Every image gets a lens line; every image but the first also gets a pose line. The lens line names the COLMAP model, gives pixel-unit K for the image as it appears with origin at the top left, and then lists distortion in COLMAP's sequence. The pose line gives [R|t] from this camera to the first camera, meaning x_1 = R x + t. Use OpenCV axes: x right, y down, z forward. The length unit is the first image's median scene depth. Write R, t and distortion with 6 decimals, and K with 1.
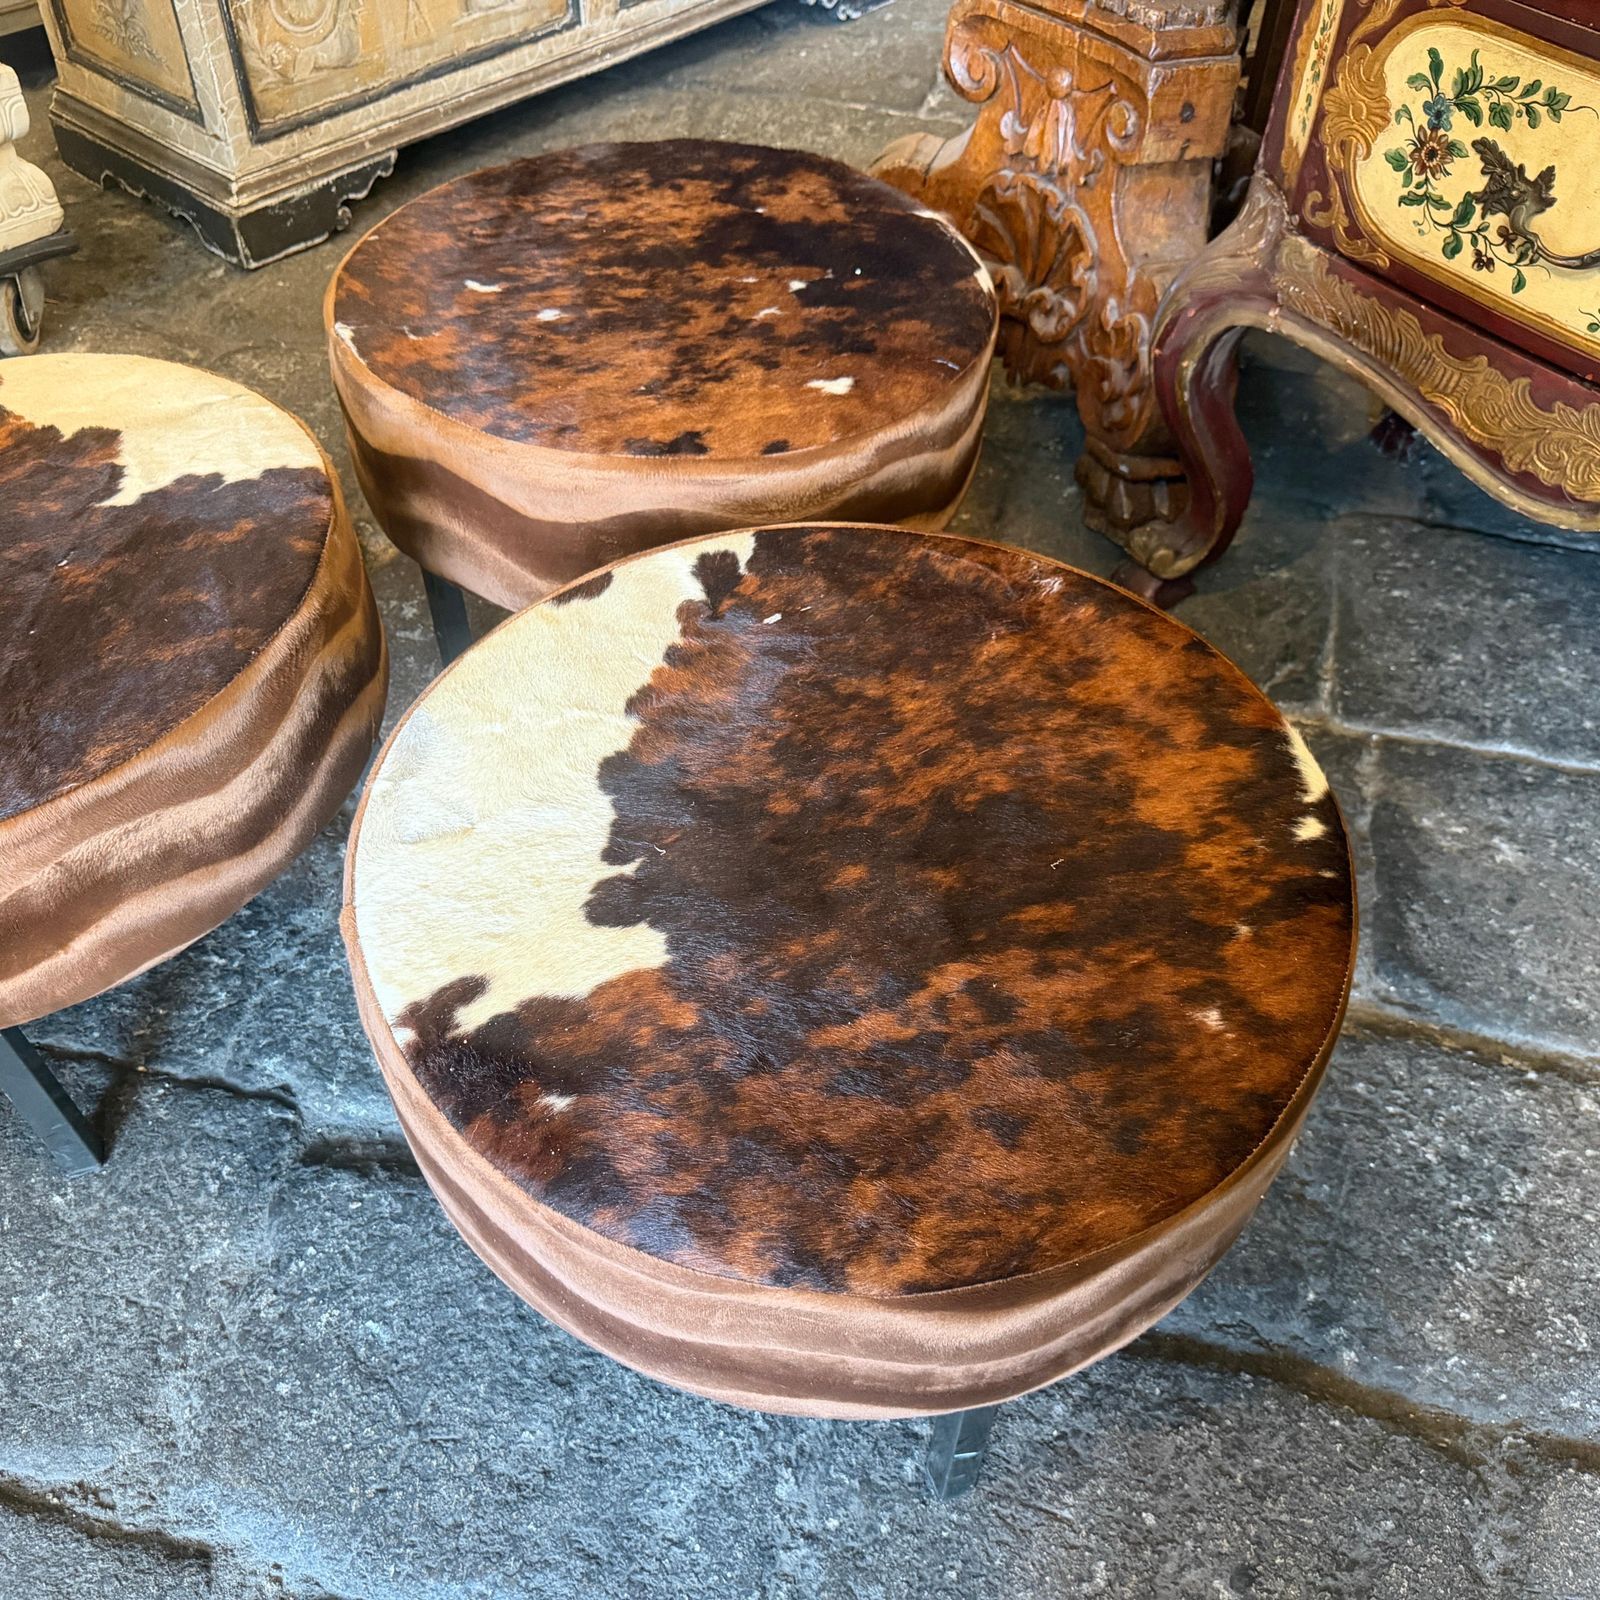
lens RADIAL K [[1515.5, 0, 780.4], [0, 1515.5, 810.1], [0, 0, 1]] dist [0.114975, -0.240387]
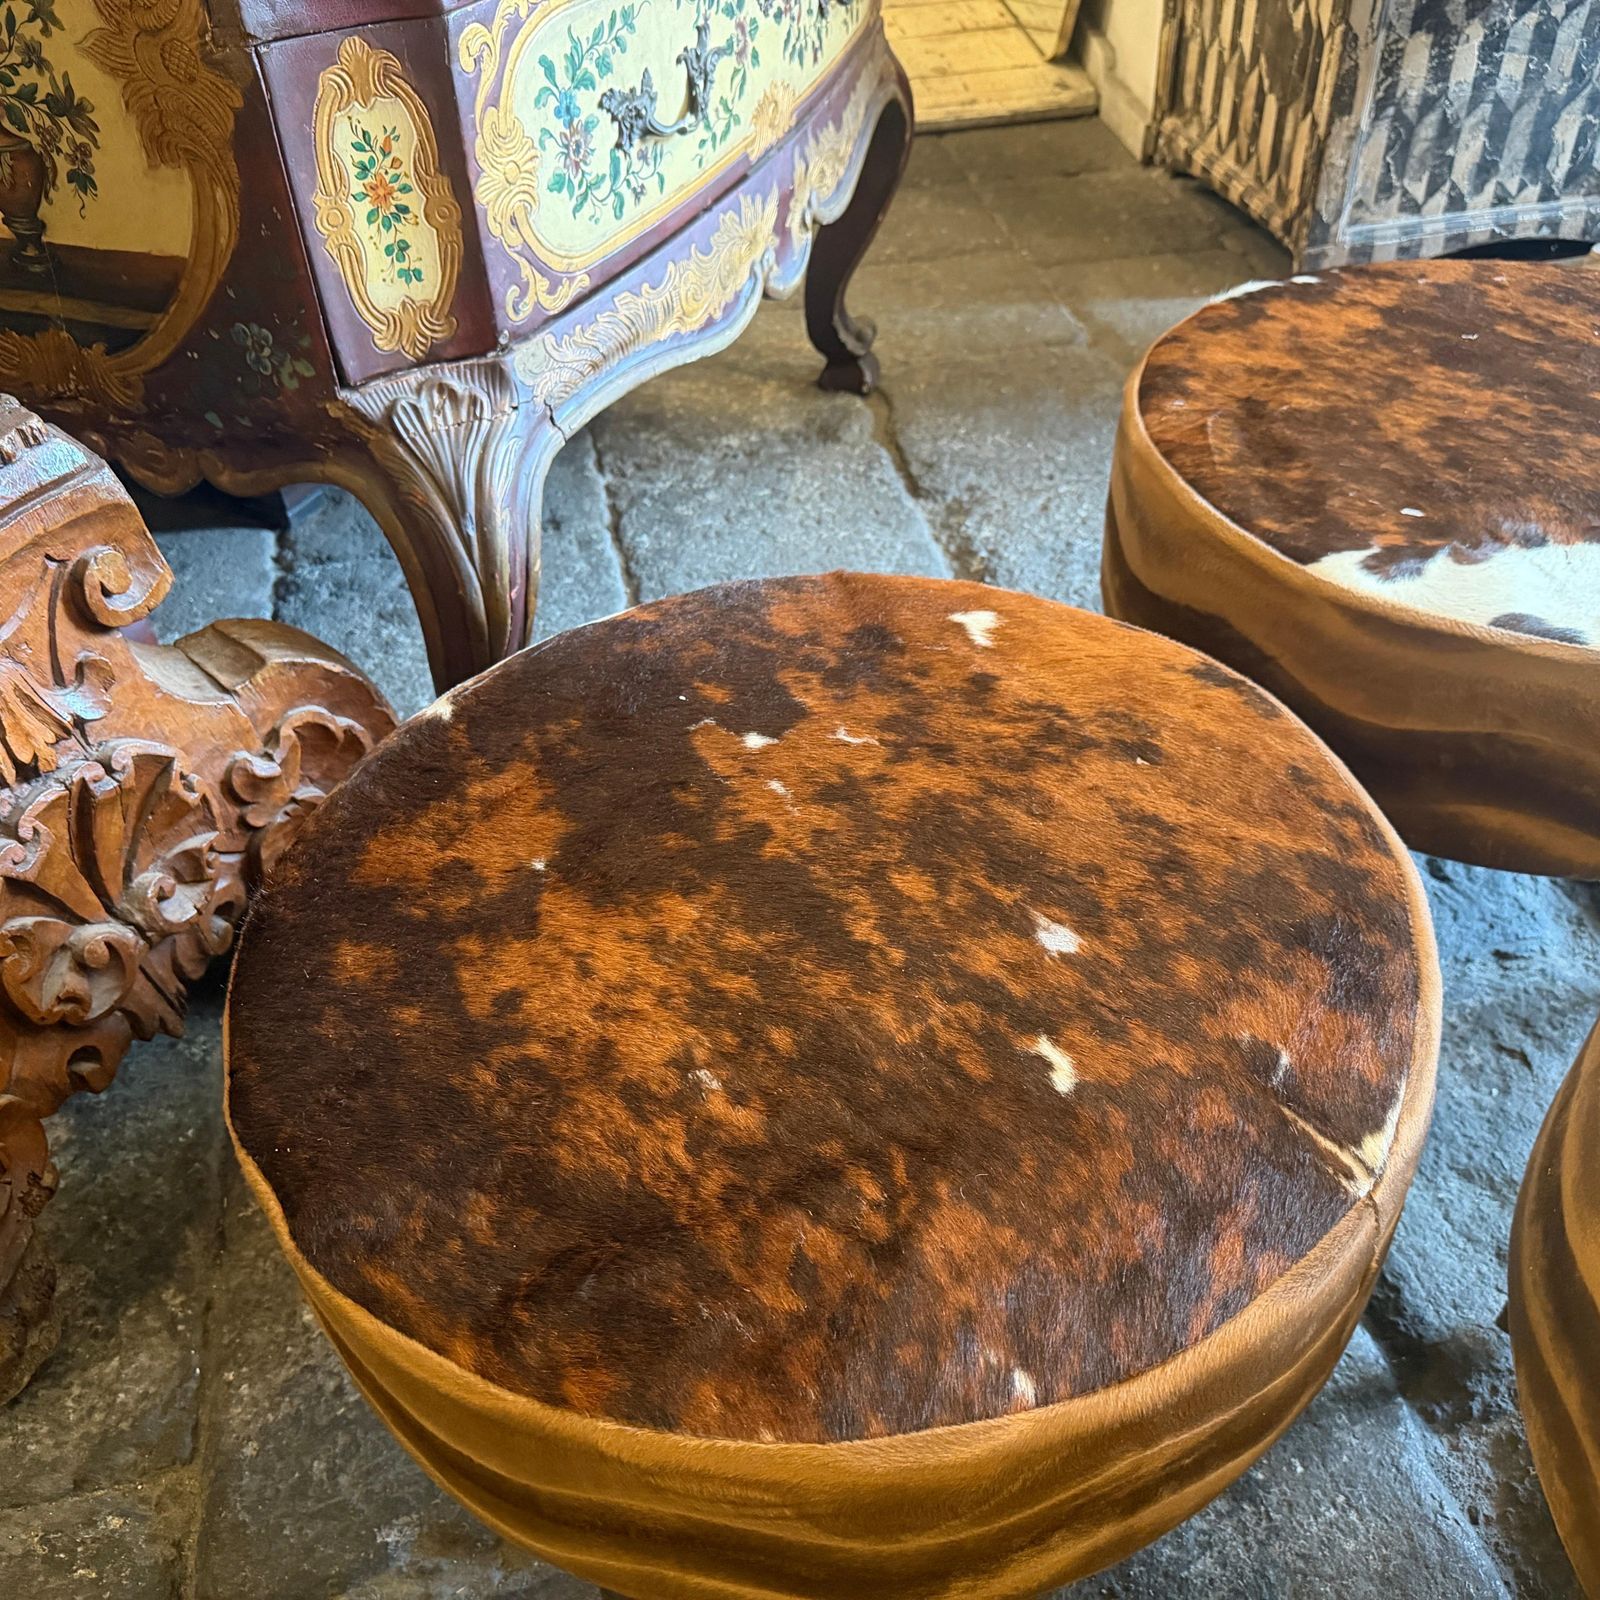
lens RADIAL K [[1515.5, 0, 814.4], [0, 1515.5, 796.8], [0, 0, 1]] dist [0.106469, -0.175743]
pose [[-0.472356, -0.579155, 0.664424, -0.509400], [0.661863, 0.264756, 0.701314, -0.893526], [-0.582080, 0.771028, 0.258262, 0.979919]]
